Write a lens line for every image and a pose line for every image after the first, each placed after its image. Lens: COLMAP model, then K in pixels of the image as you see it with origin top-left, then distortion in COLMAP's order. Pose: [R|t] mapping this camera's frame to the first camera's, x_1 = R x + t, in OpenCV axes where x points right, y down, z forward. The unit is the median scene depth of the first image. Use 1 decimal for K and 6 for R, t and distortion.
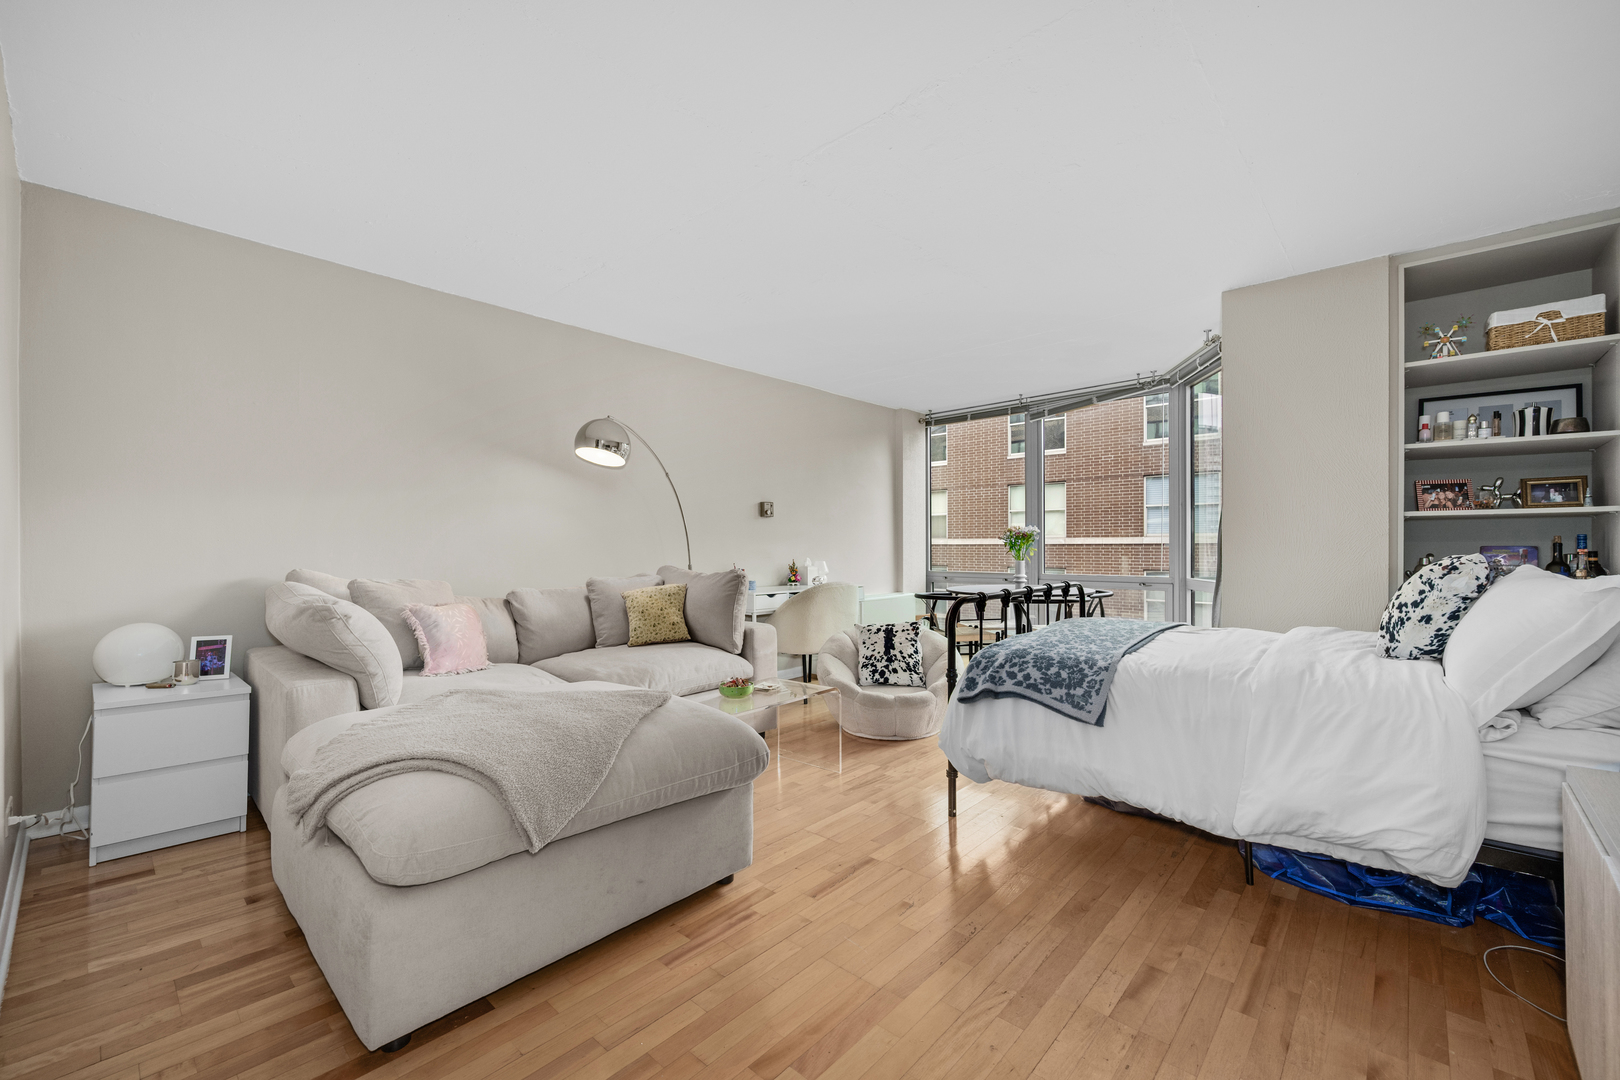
lens RADIAL K [[663.6, 0, 811.3], [0, 663.6, 544.1], [0, 0, 1]] dist [-0.000101, -0.000221]
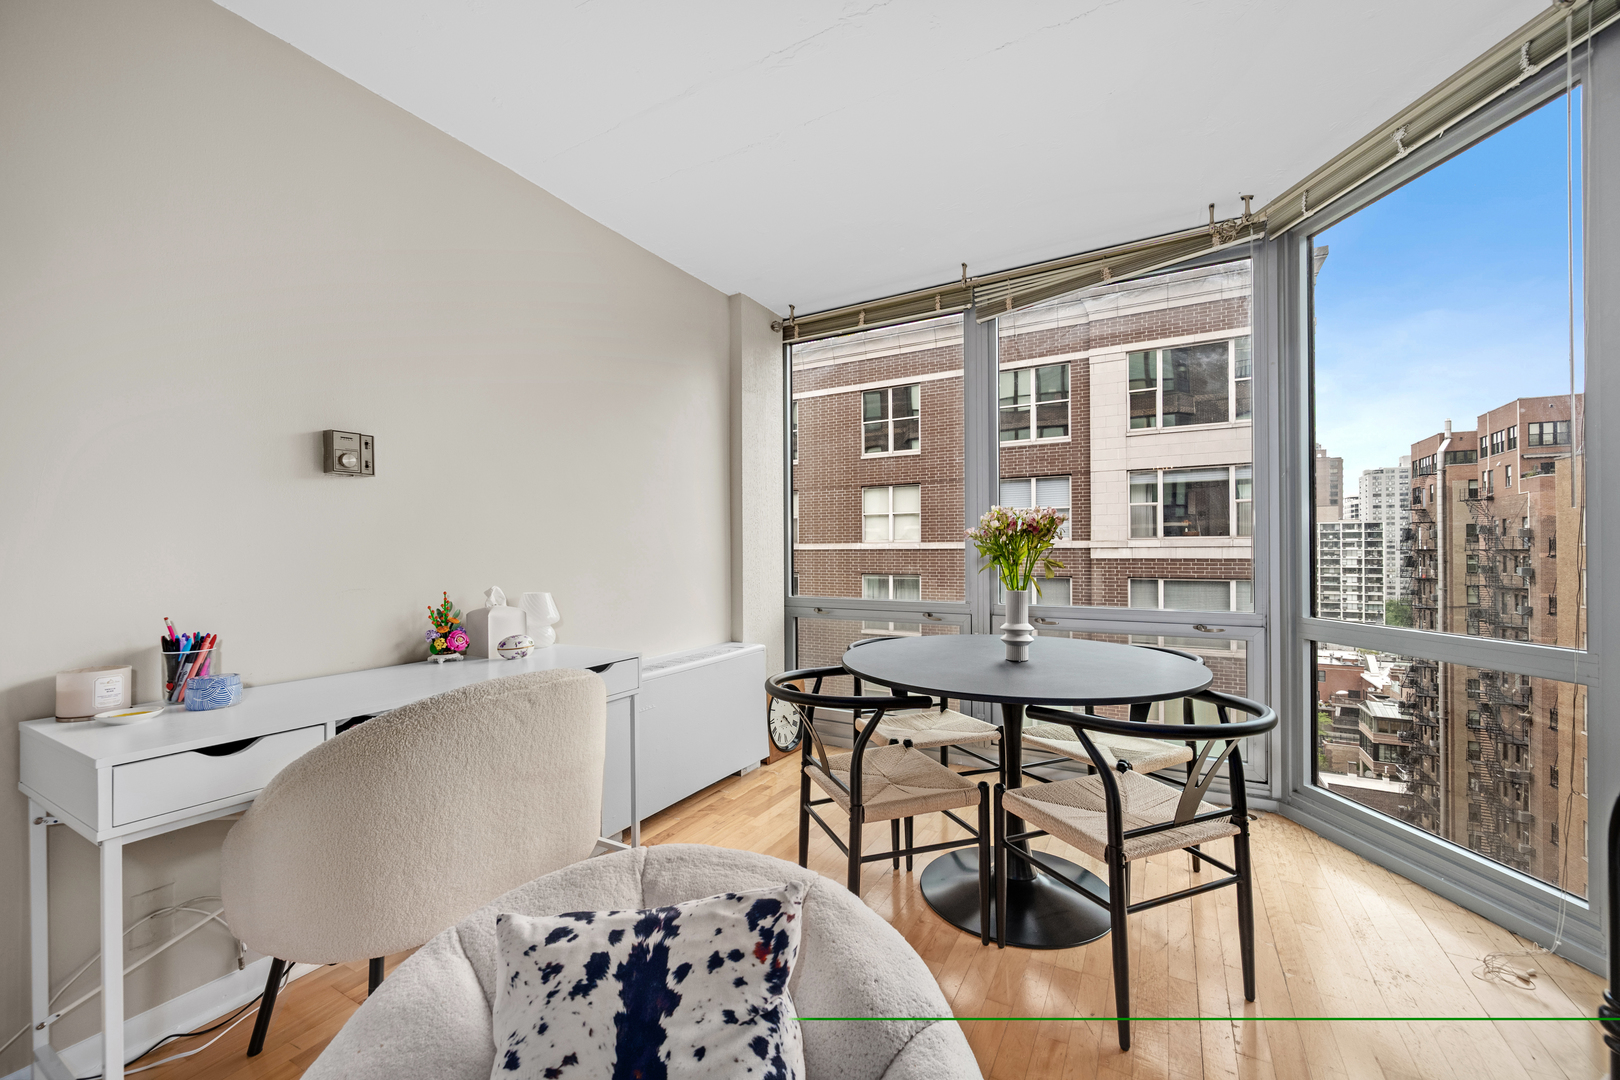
lens RADIAL K [[637.4, 0, 811.5], [0, 637.4, 548.5], [0, 0, 1]] dist [-0.000530, 0.000069]
pose [[0.973795, -0.001811, 0.227419, 0.138151], [0.002206, 0.999996, -0.001482, -0.001302], [-0.227415, 0.001945, 0.973796, 0.896317]]
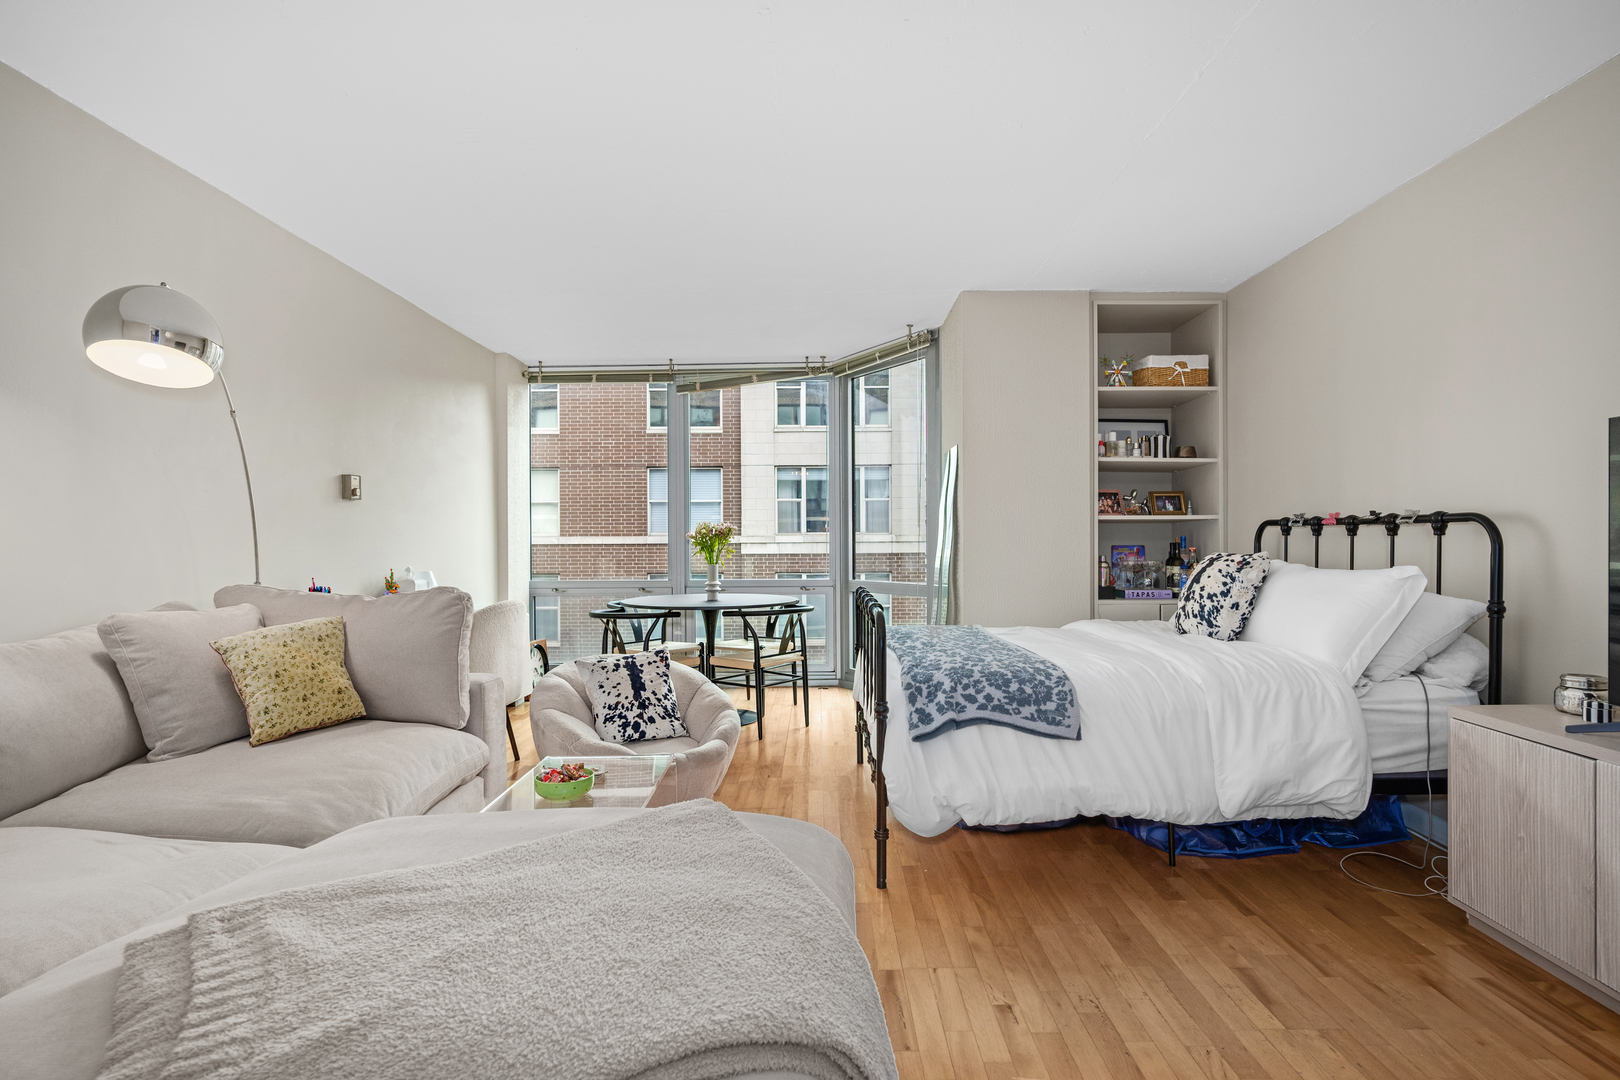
lens RADIAL K [[815.7, 0, 815.1], [0, 815.7, 543.1], [0, 0, 1]] dist [0.000371, -0.000032]
pose [[0.741882, 0.000153, 0.670530, -0.367344], [0.000923, 0.999999, -0.001250, 0.000117], [-0.670529, 0.001546, 0.741881, 0.243403]]
